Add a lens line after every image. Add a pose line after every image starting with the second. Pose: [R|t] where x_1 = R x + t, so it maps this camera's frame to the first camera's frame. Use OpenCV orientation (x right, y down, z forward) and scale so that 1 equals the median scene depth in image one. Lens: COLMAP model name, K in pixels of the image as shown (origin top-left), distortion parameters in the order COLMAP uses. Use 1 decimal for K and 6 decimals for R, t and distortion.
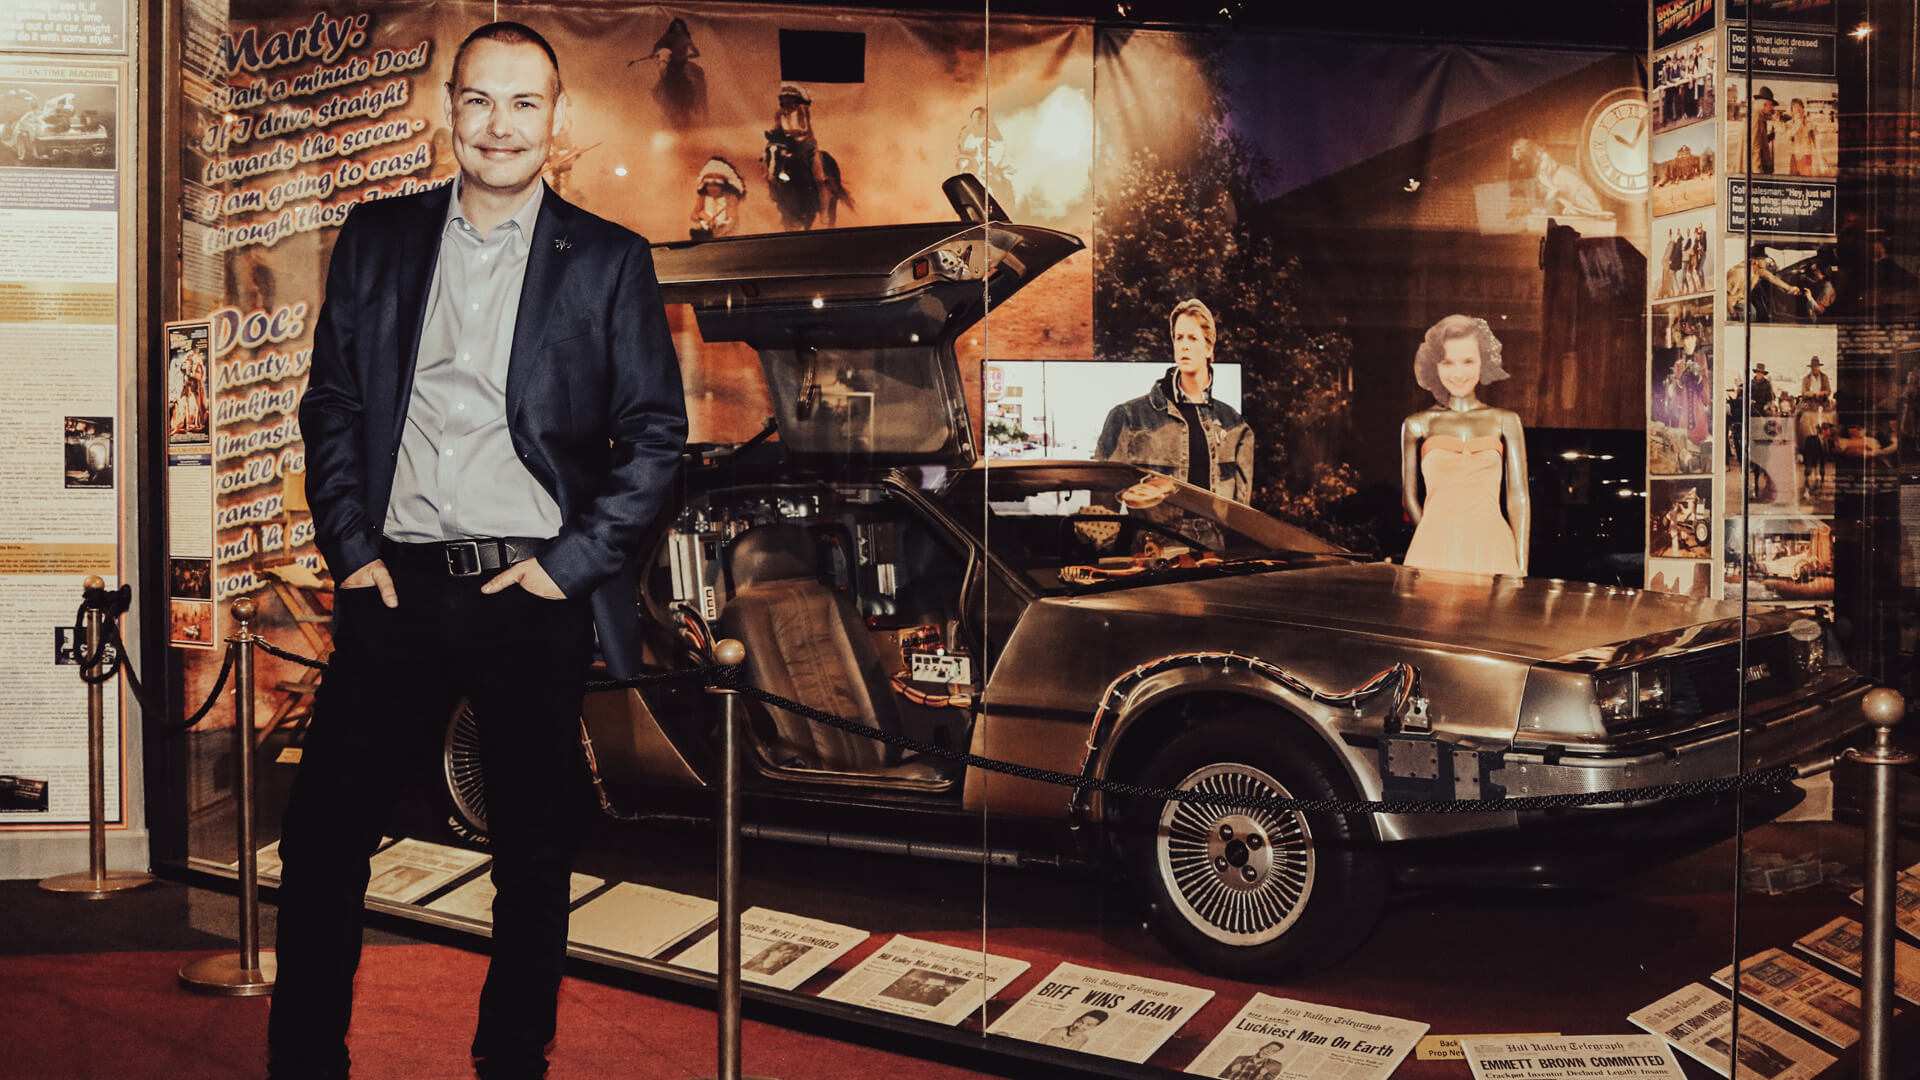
lens RADIAL K [[2198.2, 0, 960.0], [0, 2198.2, 540.0], [0, 0, 1]] dist [-0.153333, 0.231939]
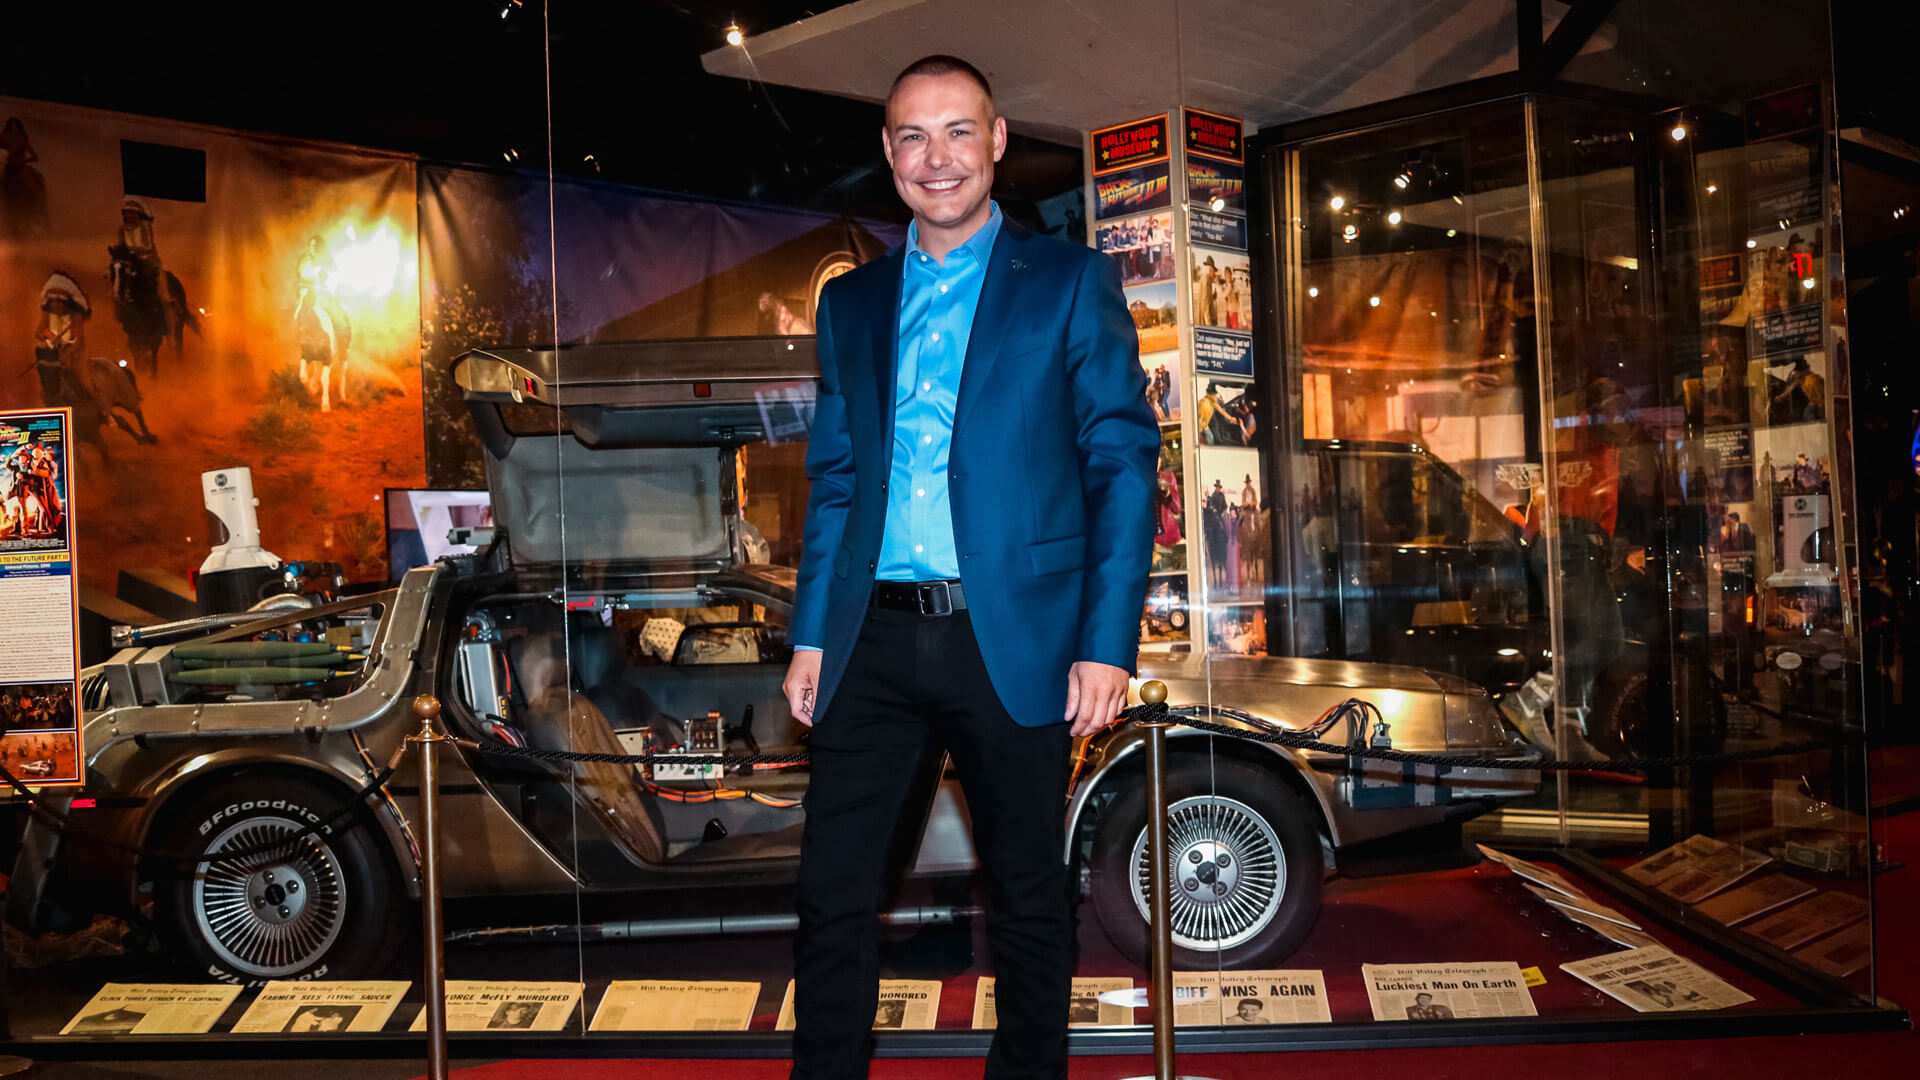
lens RADIAL K [[2182.6, 0, 958.5], [0, 2182.6, 573.4], [0, 0, 1]] dist [-0.108303, 0.036524]
pose [[0.822087, -0.018199, 0.569071, -0.442087], [0.053490, 0.997537, -0.045371, 0.019187], [-0.566844, 0.067738, 0.821036, 0.069090]]
